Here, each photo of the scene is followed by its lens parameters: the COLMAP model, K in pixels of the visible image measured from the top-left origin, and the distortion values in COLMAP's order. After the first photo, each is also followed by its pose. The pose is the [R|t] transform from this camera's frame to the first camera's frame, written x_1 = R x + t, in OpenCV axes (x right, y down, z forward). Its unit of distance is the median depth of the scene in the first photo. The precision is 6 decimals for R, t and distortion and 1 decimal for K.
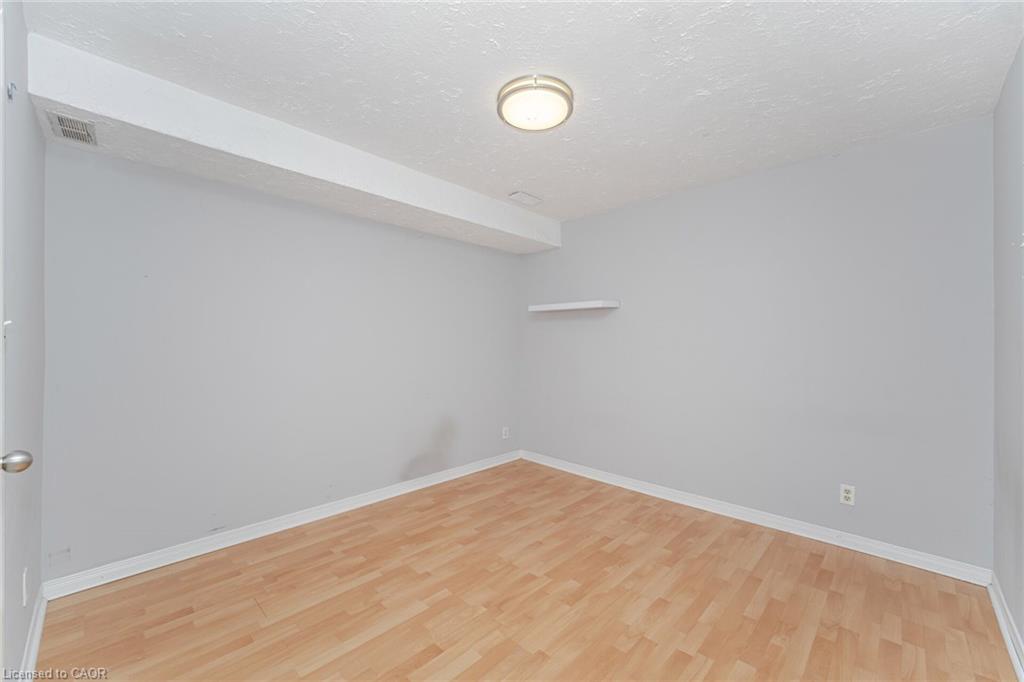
lens RADIAL K [[410.5, 0, 512.5], [0, 410.5, 339.2], [0, 0, 1]] dist [-0.004468, -0.000462]
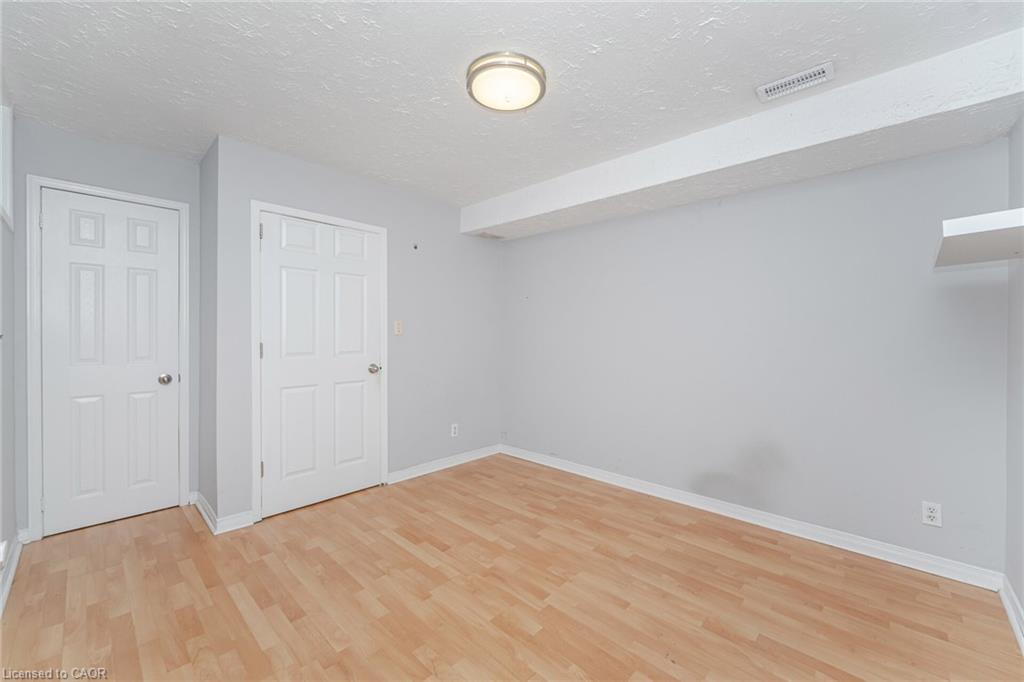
lens RADIAL K [[410.5, 0, 512.5], [0, 410.5, 339.2], [0, 0, 1]] dist [-0.004468, -0.000462]
pose [[0.004430, 0.005788, -0.999973, 0.816419], [0.002440, 0.999980, 0.005799, 0.014571], [0.999987, -0.002465, 0.004416, 0.812697]]
